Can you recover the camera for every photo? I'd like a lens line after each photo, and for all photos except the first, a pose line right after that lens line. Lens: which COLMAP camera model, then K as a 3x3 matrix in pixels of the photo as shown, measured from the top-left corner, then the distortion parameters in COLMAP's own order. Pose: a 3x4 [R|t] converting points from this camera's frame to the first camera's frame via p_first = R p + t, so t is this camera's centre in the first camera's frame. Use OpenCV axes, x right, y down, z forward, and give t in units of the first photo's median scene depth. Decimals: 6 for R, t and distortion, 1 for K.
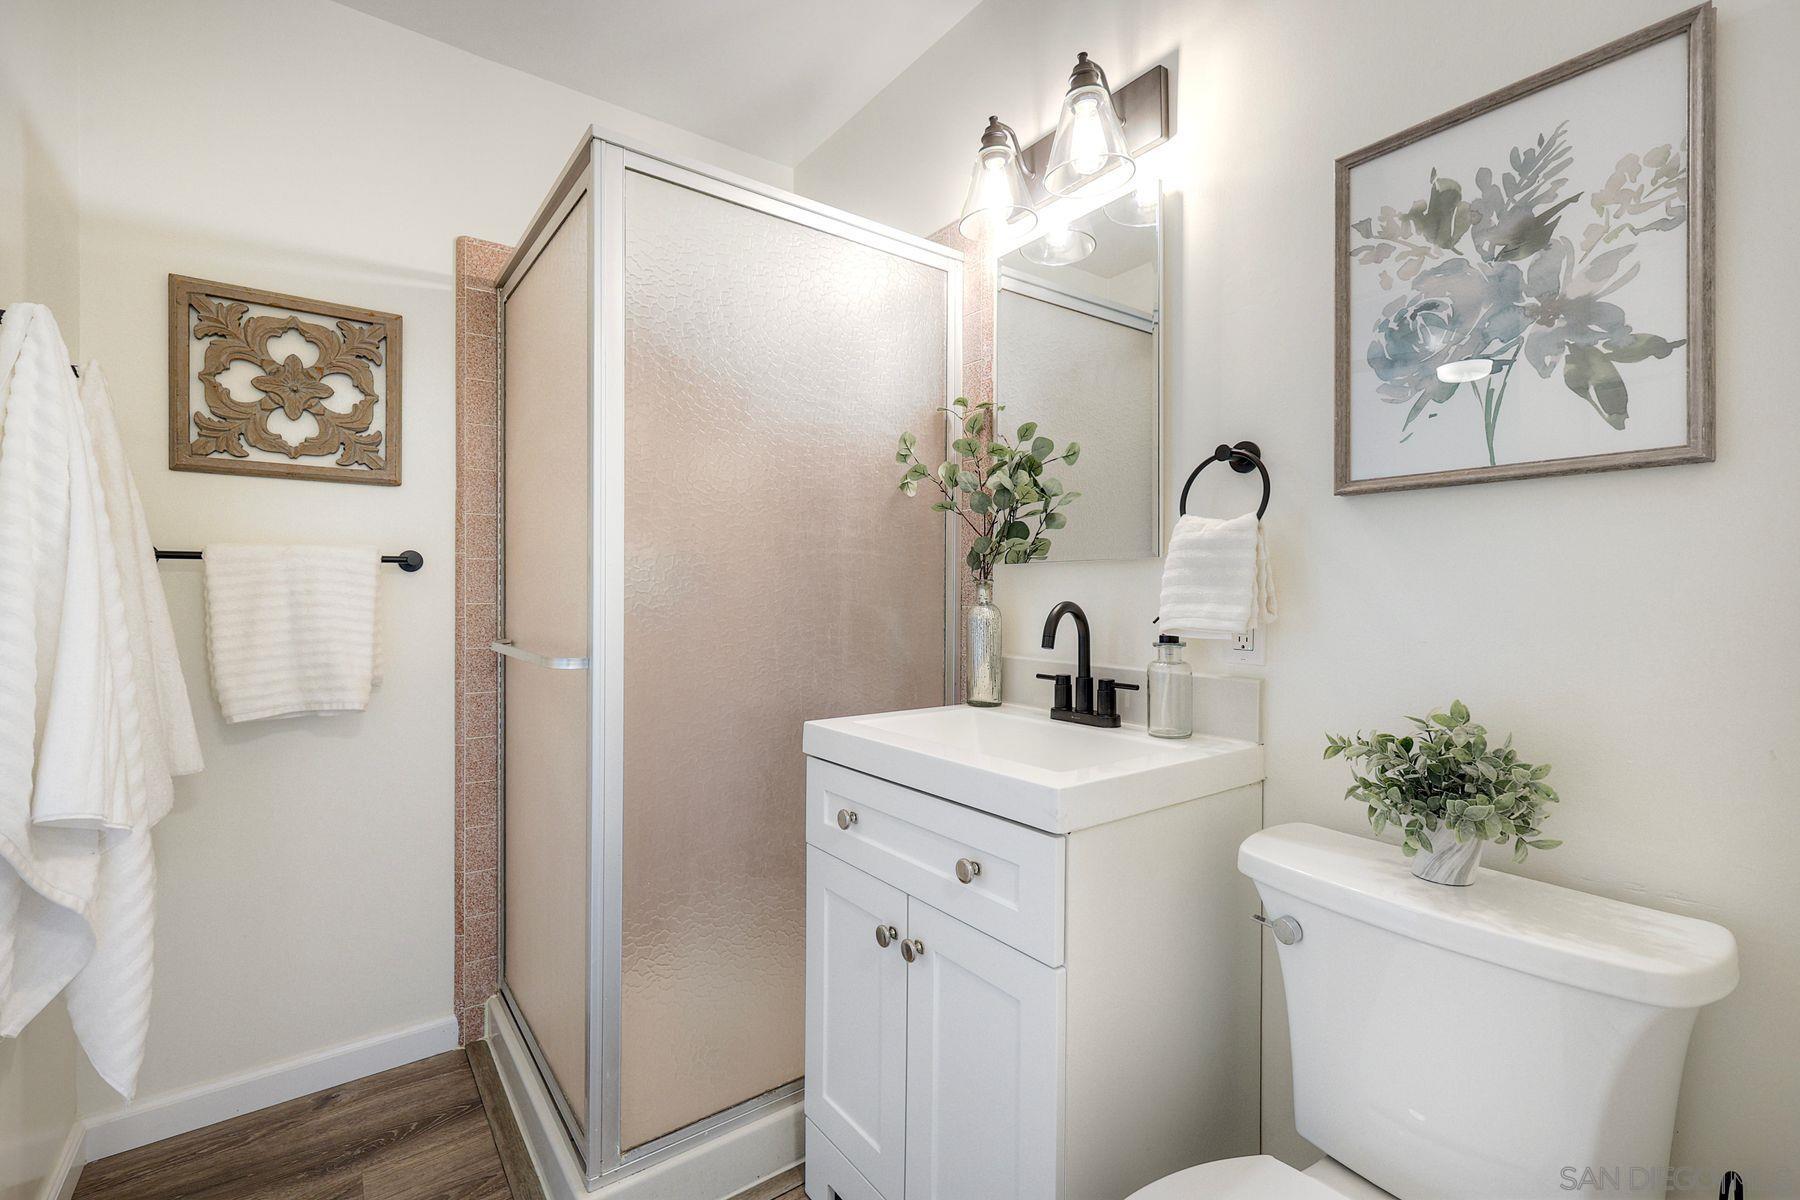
lens RADIAL K [[795.0, 0, 894.1], [0, 795.0, 599.3], [0, 0, 1]] dist [0.004866, -0.000296]
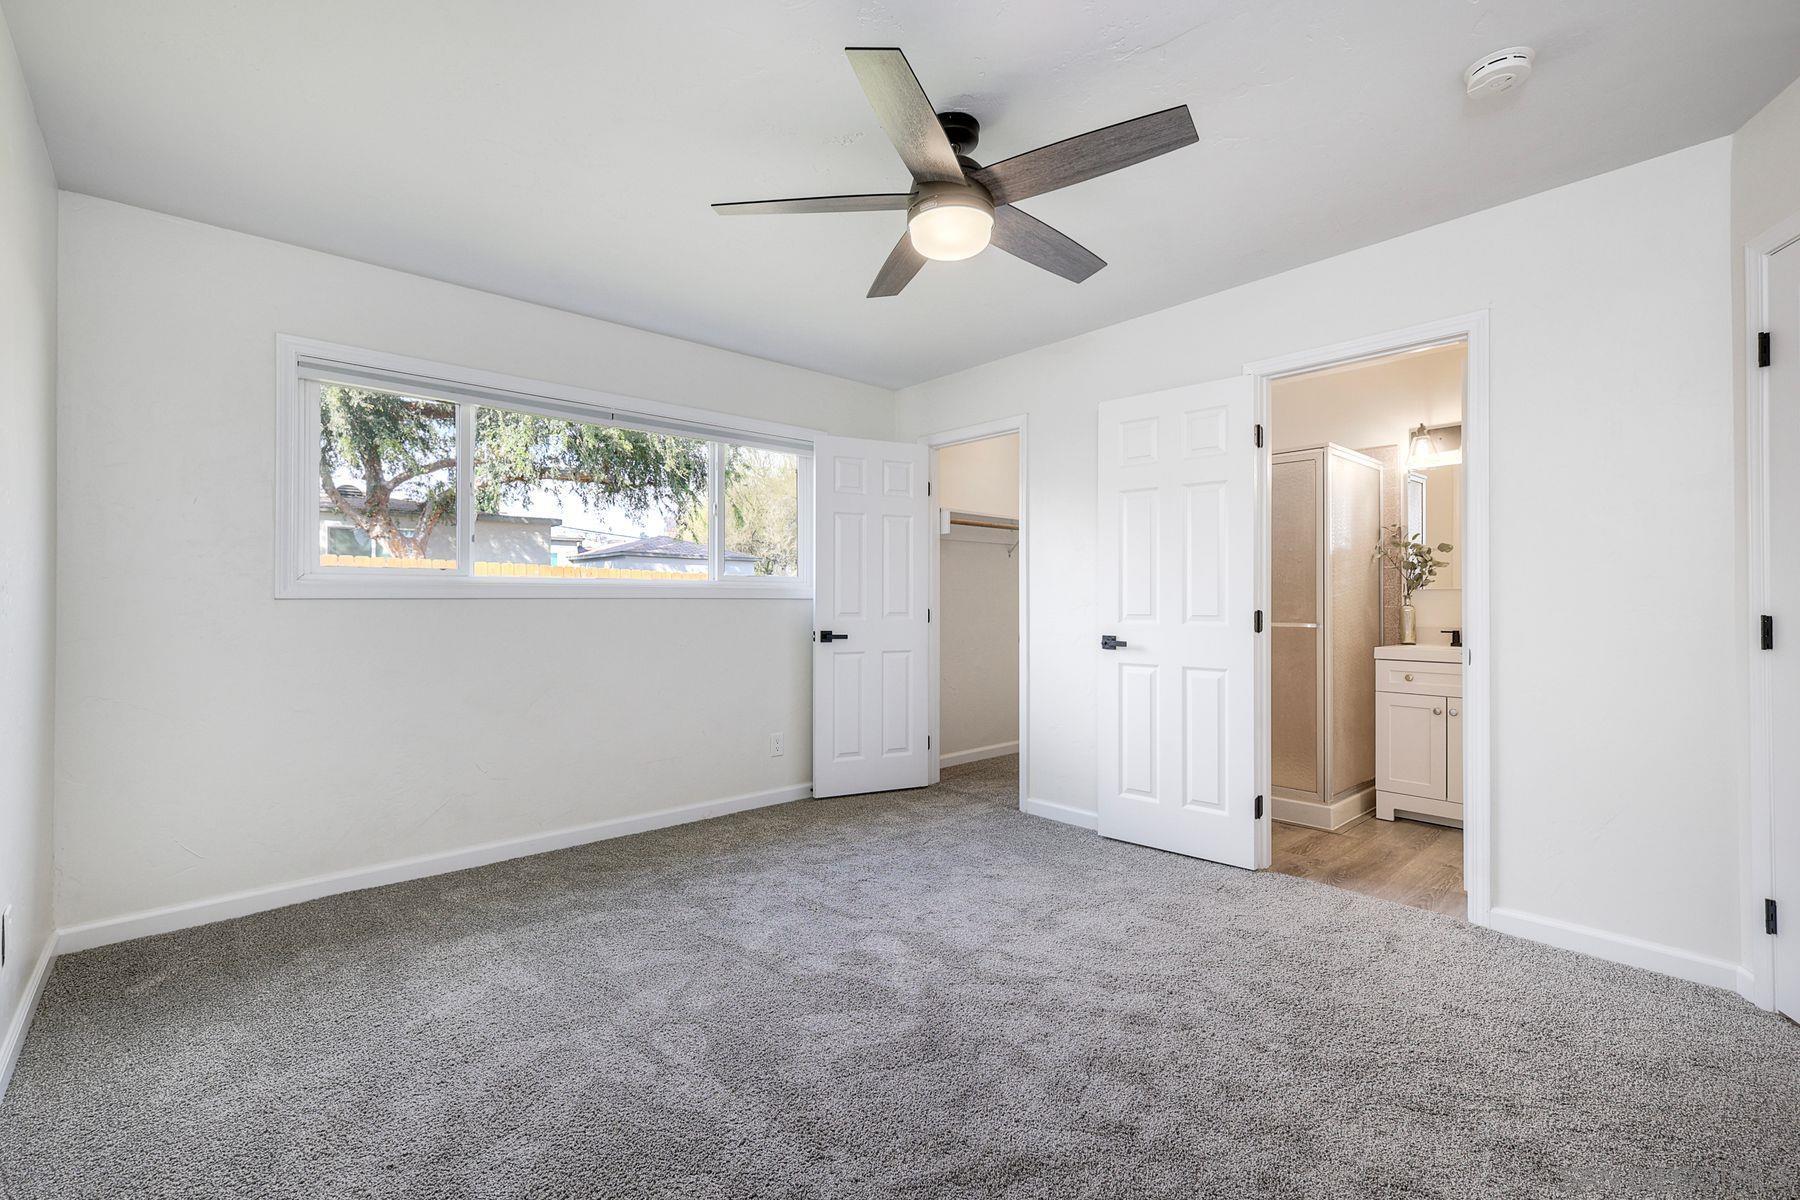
lens RADIAL K [[795.0, 0, 905.1], [0, 795.0, 597.2], [0, 0, 1]] dist [0.004866, -0.000296]
pose [[0.990854, -0.003296, 0.134901, -1.844302], [0.005389, 0.999871, -0.015158, 0.010781], [-0.134834, 0.015747, 0.990743, -1.328969]]
